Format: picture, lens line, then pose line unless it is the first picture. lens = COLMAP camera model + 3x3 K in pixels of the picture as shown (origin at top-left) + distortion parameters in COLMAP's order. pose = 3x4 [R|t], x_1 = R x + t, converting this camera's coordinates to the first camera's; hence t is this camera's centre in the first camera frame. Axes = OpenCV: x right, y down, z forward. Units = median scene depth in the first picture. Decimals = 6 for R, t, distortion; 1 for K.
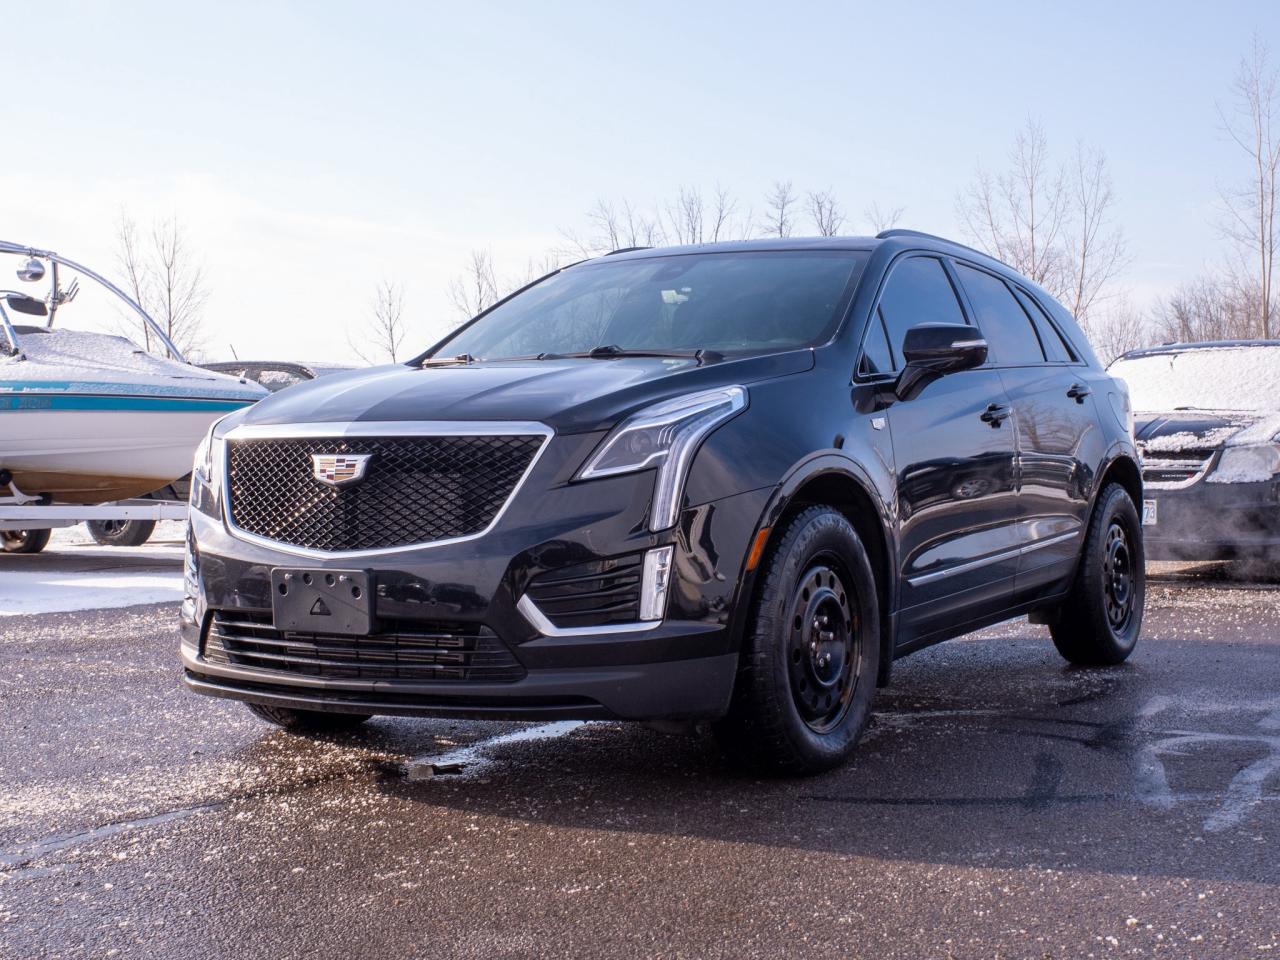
lens RADIAL K [[1962.4, 0, 515.7], [0, 1962.4, 475.8], [0, 0, 1]] dist [-0.064311, 0.057592]
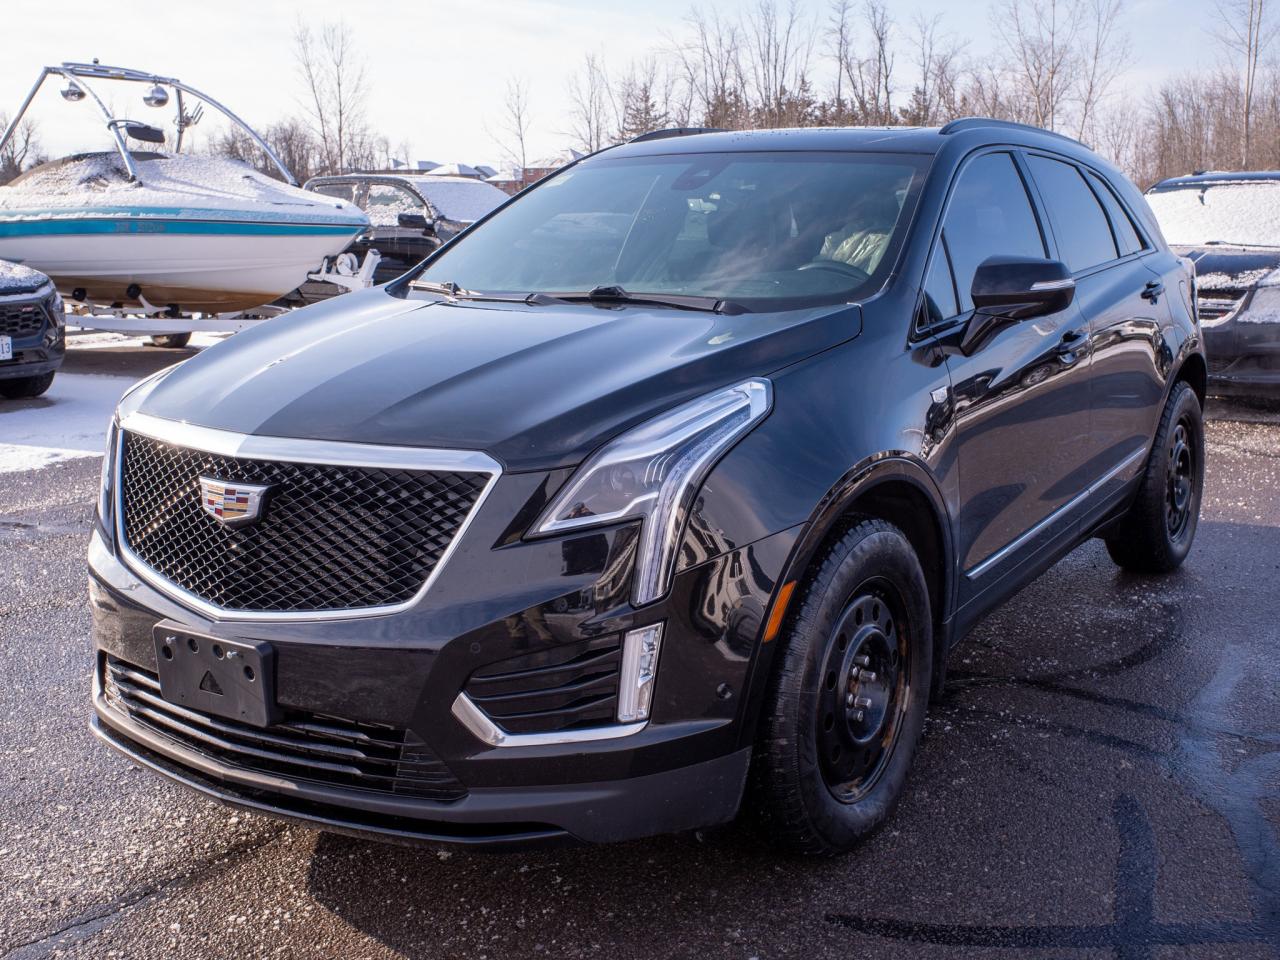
lens RADIAL K [[1464.7, 0, 622.9], [0, 1464.7, 486.5], [0, 0, 1]] dist [-0.056576, 0.038859]
pose [[0.999944, -0.001127, -0.010559, 0.058635], [0.003060, 0.982755, 0.184889, -0.097238], [0.010168, -0.184911, 0.982703, 0.383837]]
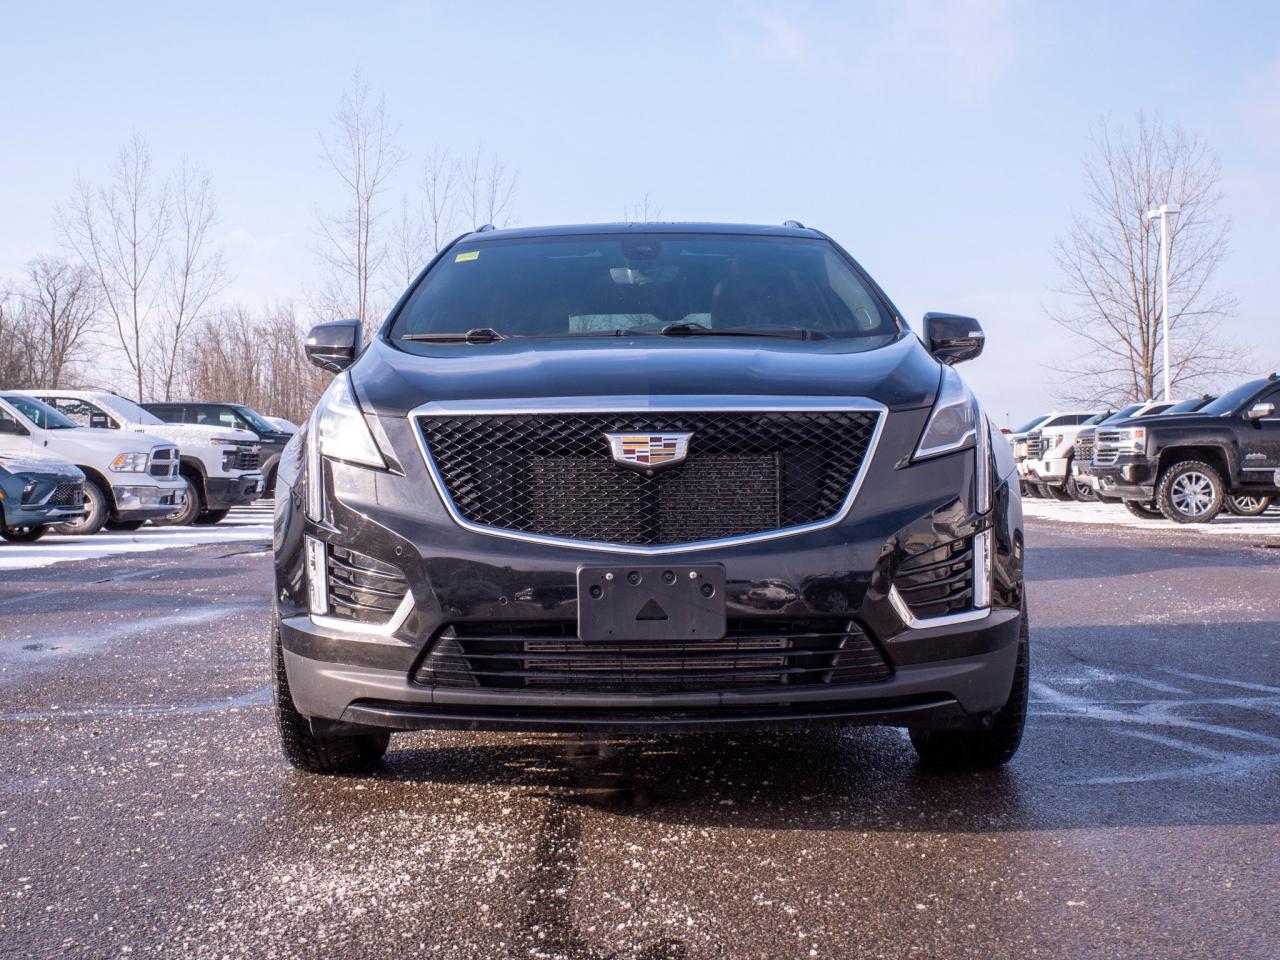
lens RADIAL K [[1962.4, 0, 515.7], [0, 1962.4, 475.8], [0, 0, 1]] dist [-0.064311, 0.057592]
pose [[0.844170, -0.003346, 0.536066, -0.514575], [0.009945, 0.999906, -0.009421, 0.013375], [-0.535984, 0.013284, 0.844124, 0.265062]]
